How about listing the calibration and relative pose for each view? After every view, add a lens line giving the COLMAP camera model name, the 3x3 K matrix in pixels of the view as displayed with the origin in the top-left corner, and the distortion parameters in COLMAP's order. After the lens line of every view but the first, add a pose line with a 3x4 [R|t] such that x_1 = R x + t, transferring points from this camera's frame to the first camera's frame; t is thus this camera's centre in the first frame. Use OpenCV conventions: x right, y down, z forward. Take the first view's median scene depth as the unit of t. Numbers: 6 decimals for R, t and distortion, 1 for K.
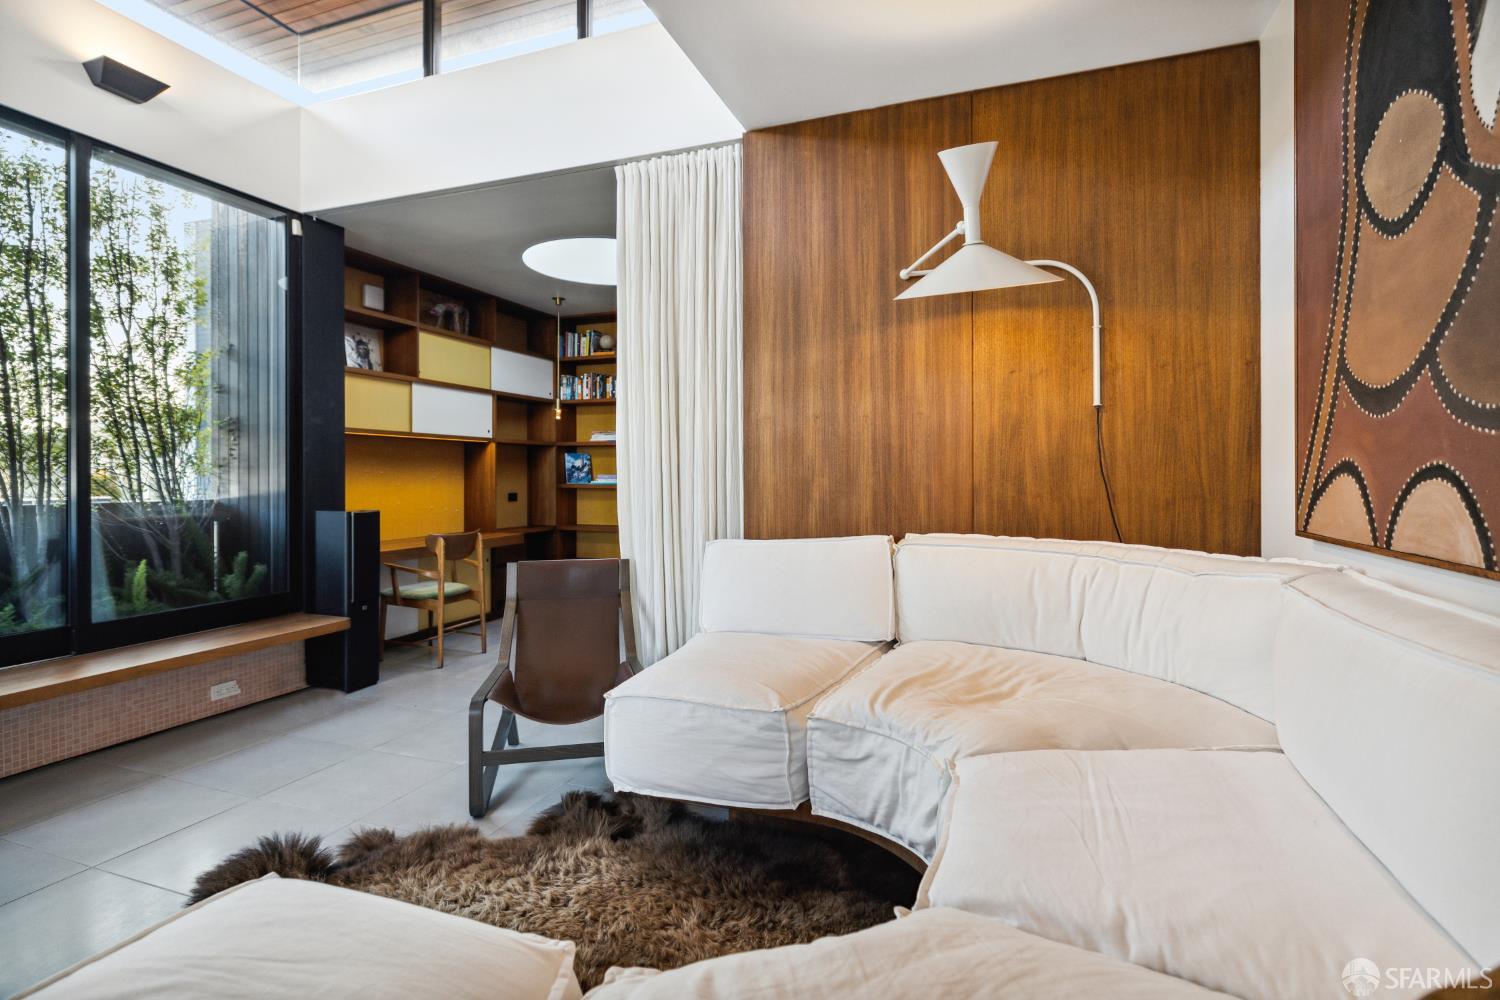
lens RADIAL K [[729.5, 0, 751.5], [0, 729.5, 478.9], [0, 0, 1]] dist [-0.003122, -0.000563]
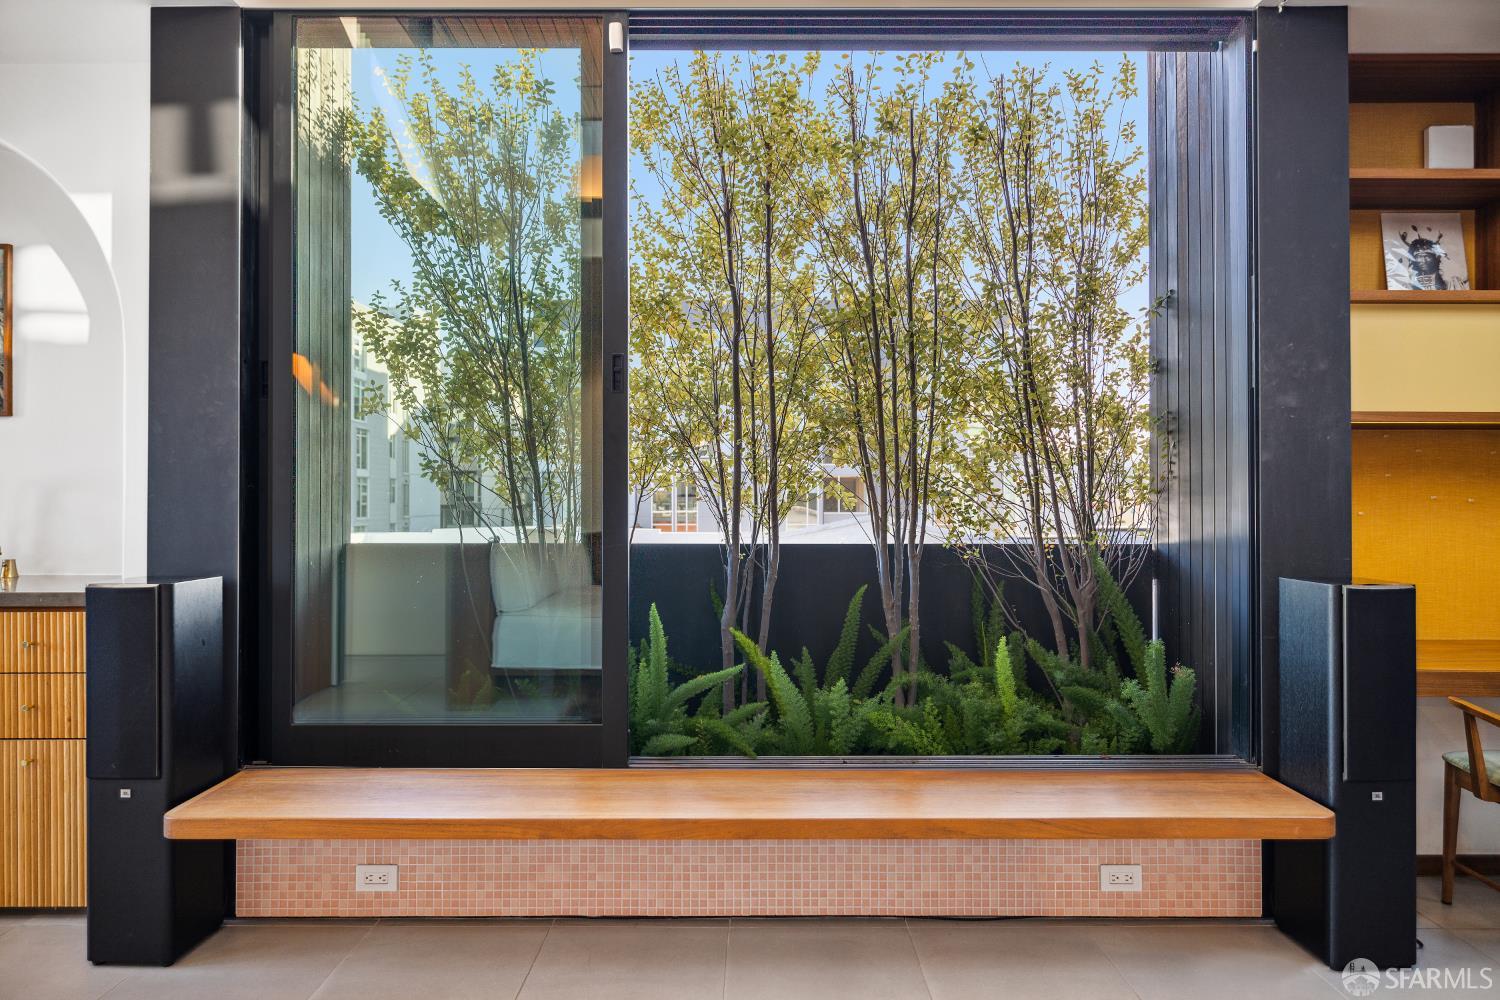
lens RADIAL K [[890.1, 0, 801.3], [0, 890.1, 487.6], [0, 0, 1]] dist [0.006358, 0.001341]
pose [[0.347145, -0.001690, -0.937810, -0.123676], [-0.006758, 0.999968, -0.004303, -0.015256], [0.937787, 0.007832, 0.347122, 0.453553]]
